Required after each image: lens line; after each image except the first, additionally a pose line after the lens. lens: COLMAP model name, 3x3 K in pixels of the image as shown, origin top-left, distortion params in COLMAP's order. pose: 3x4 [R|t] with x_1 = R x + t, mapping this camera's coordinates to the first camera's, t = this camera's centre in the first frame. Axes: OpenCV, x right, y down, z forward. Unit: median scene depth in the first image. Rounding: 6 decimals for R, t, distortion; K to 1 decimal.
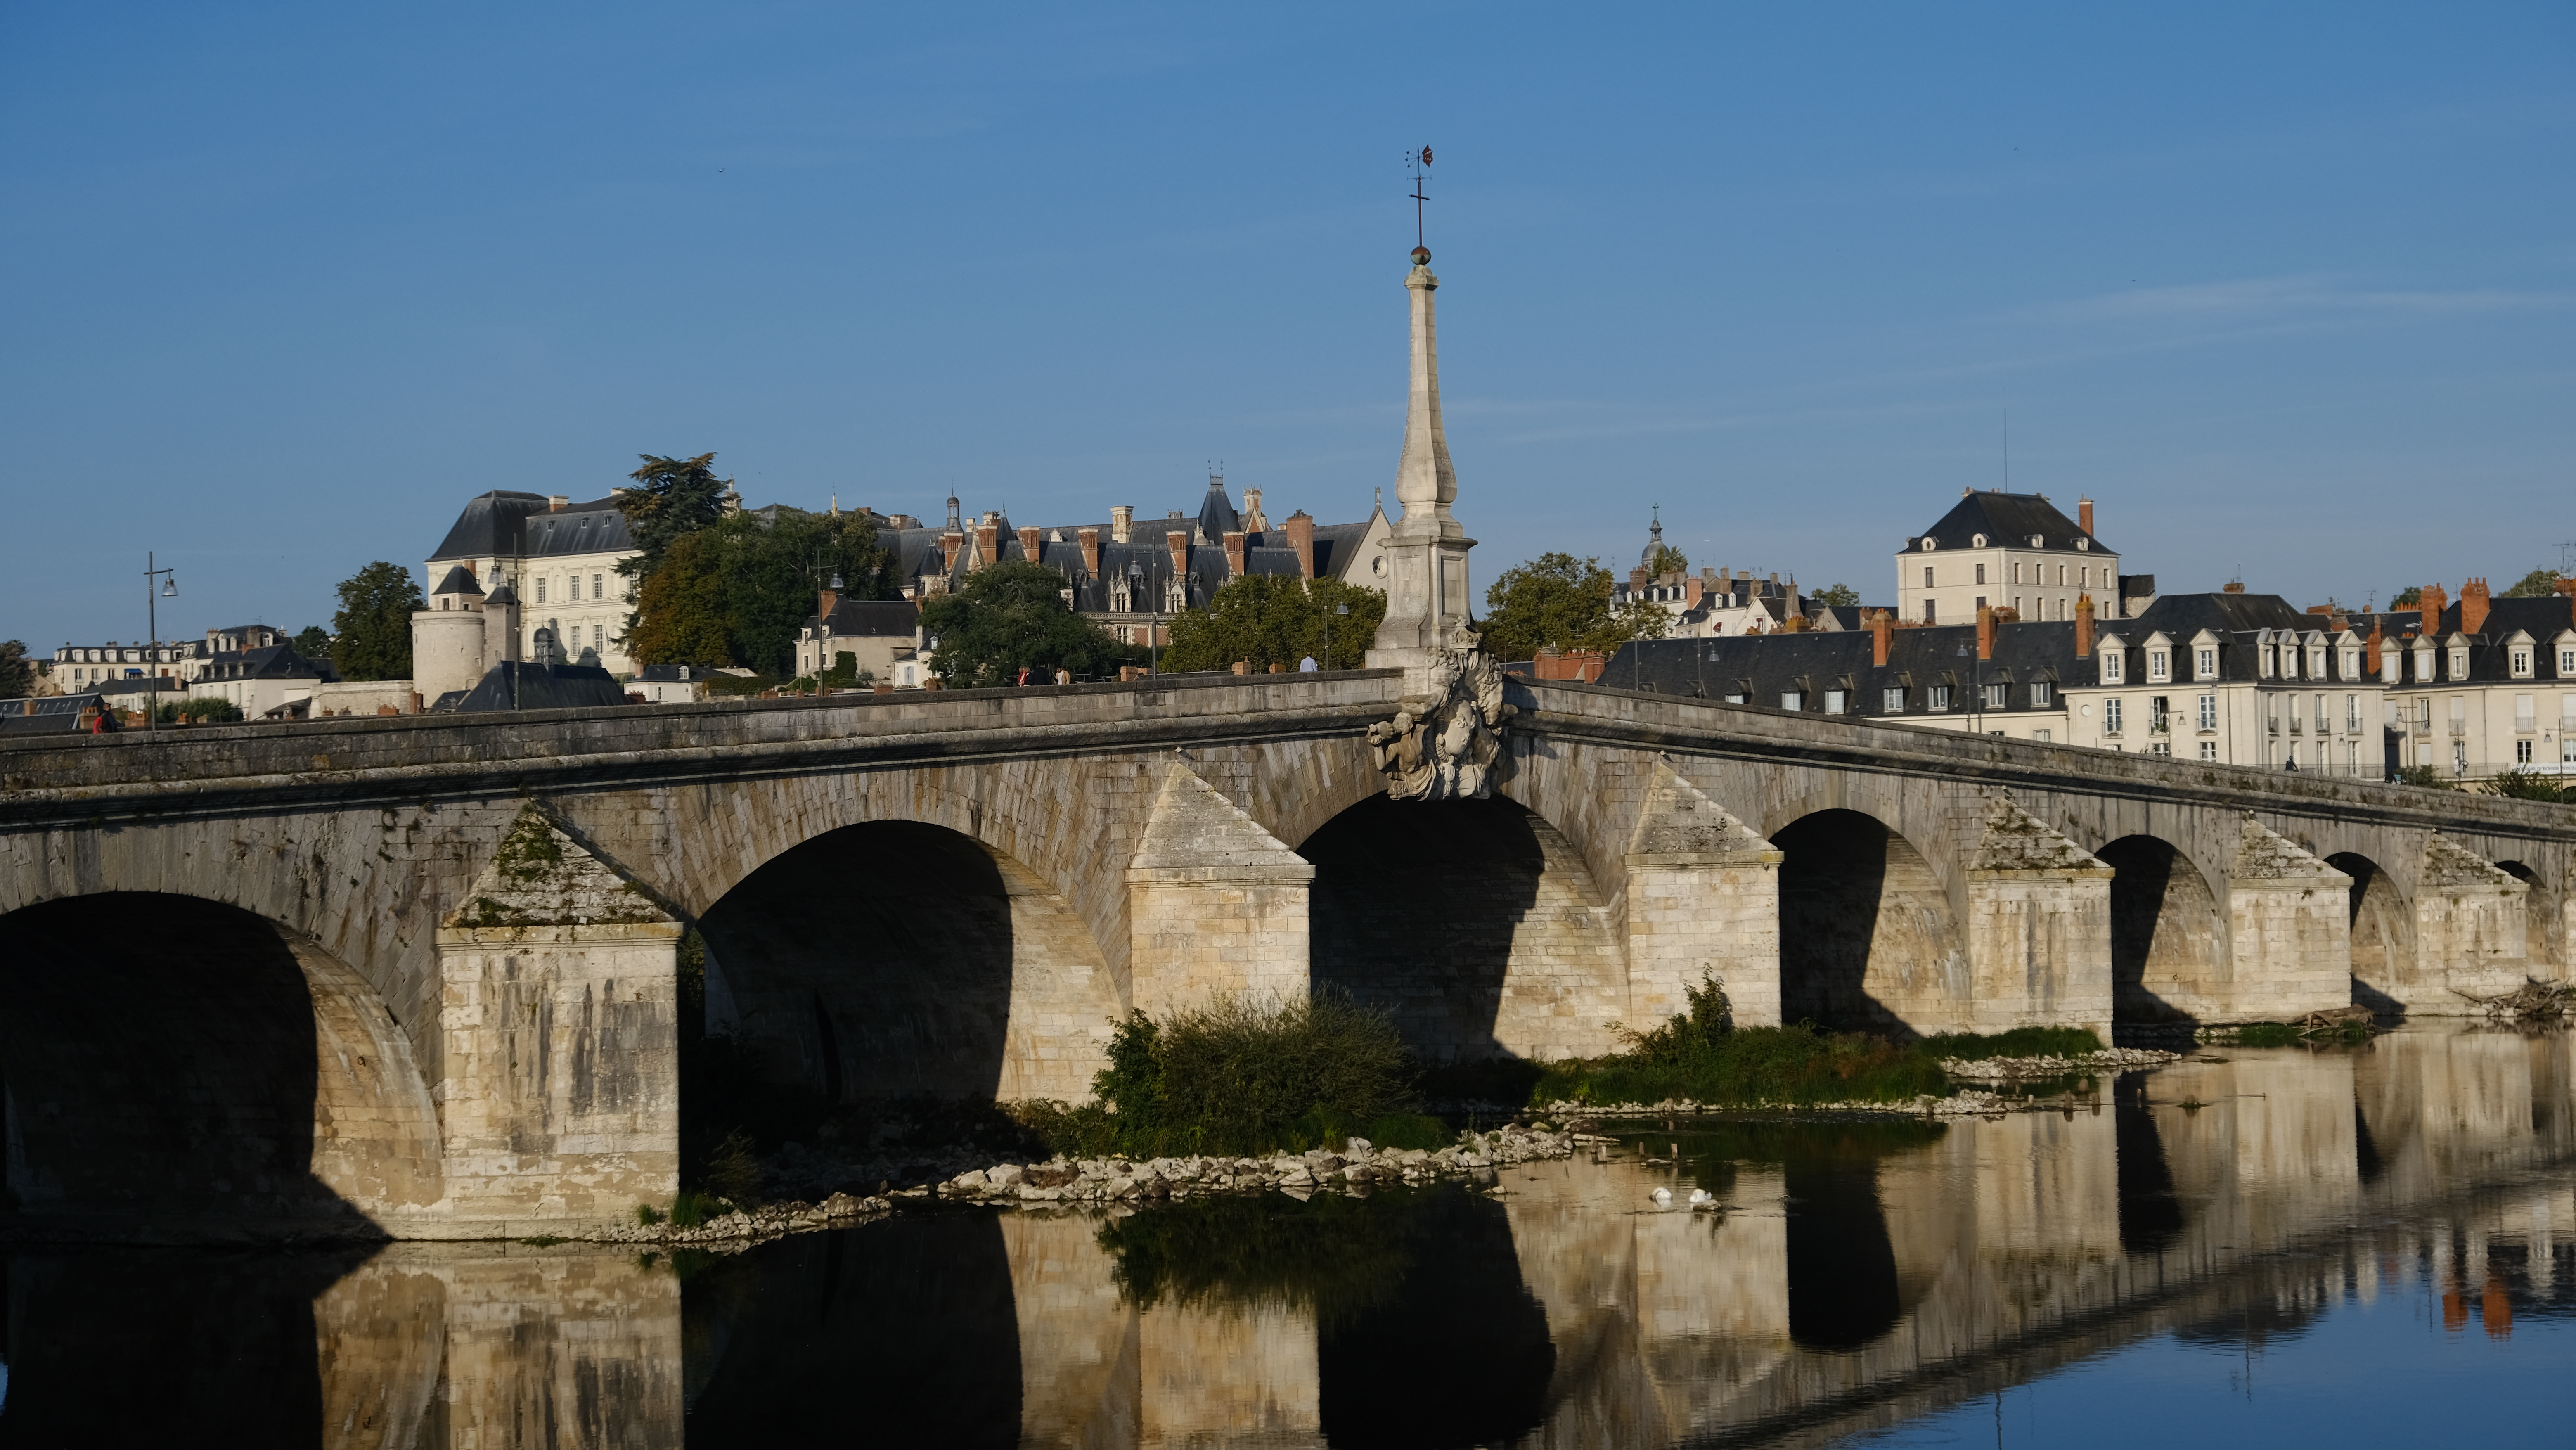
lens RADIAL K [[4789.8, 0, 1288.0], [0, 4789.8, 725.0], [0, 0, 1]] dist [0.020703, 0.095785]
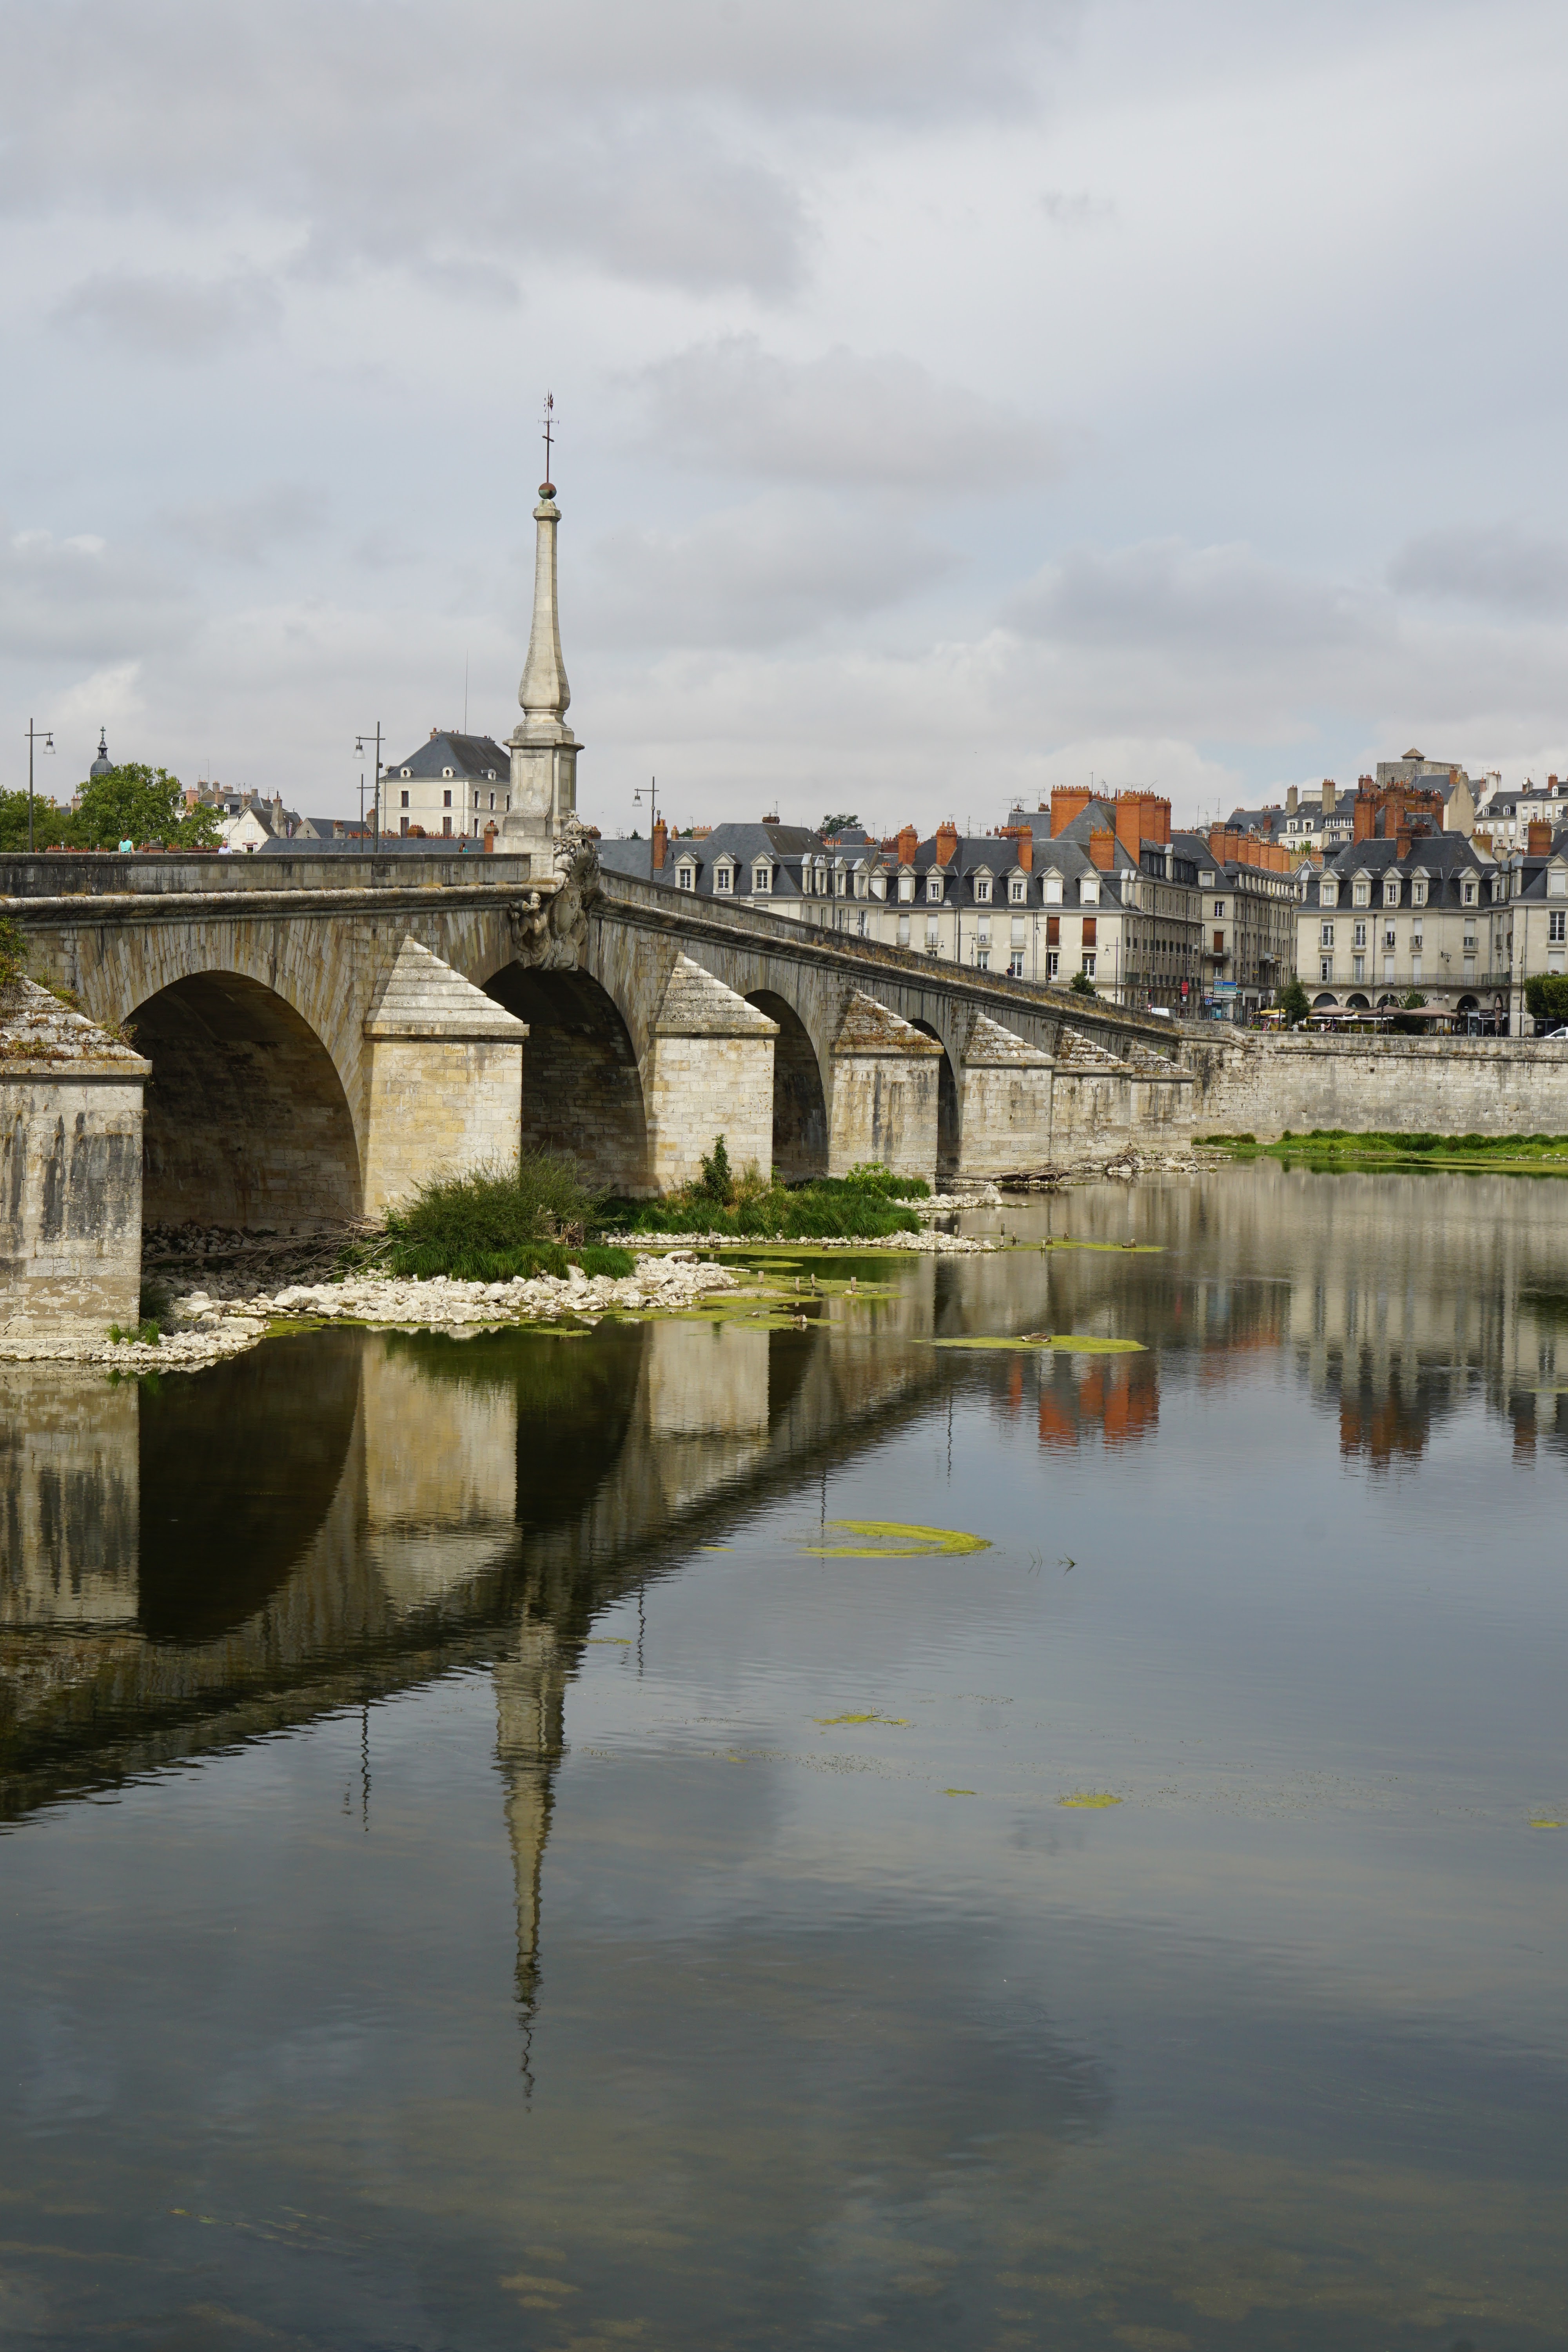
lens RADIAL K [[3763.7, 0, 784.0], [0, 3763.7, 1176.0], [0, 0, 1]] dist [0.029174, 0.006887]
pose [[0.962546, 0.025528, 0.269915, -0.175271], [-0.043979, 0.997074, 0.062531, 0.006716], [-0.267529, -0.072060, 0.960851, 0.130163]]
